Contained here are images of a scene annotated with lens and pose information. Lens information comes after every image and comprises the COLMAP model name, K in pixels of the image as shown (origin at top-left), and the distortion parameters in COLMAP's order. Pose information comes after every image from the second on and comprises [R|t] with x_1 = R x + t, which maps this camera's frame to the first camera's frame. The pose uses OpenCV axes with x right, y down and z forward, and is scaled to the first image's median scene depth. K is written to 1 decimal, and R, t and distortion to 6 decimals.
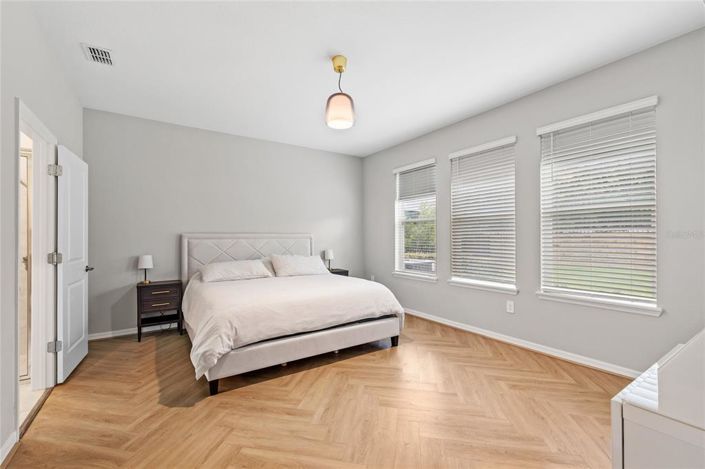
lens RADIAL K [[305.5, 0, 352.5], [0, 305.5, 234.5], [0, 0, 1]] dist [0.000476, -0.000003]
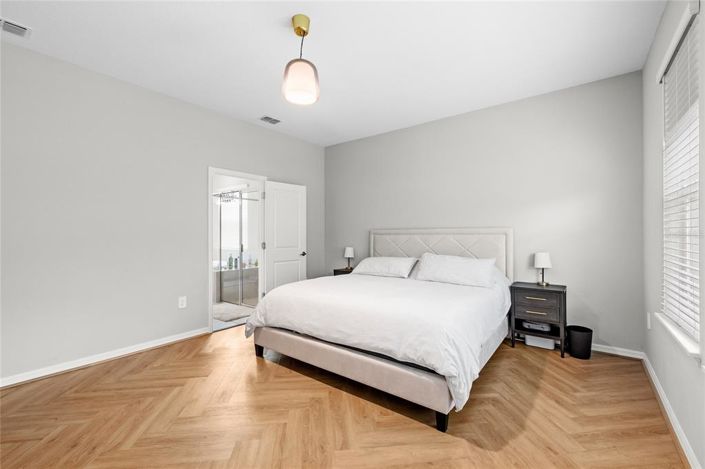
lens RADIAL K [[305.5, 0, 352.5], [0, 305.5, 234.5], [0, 0, 1]] dist [0.000476, -0.000003]
pose [[0.312182, 0.003505, -0.950016, 0.690631], [0.010684, 0.999917, 0.007200, 0.006065], [0.949962, -0.012398, 0.312118, 0.762215]]
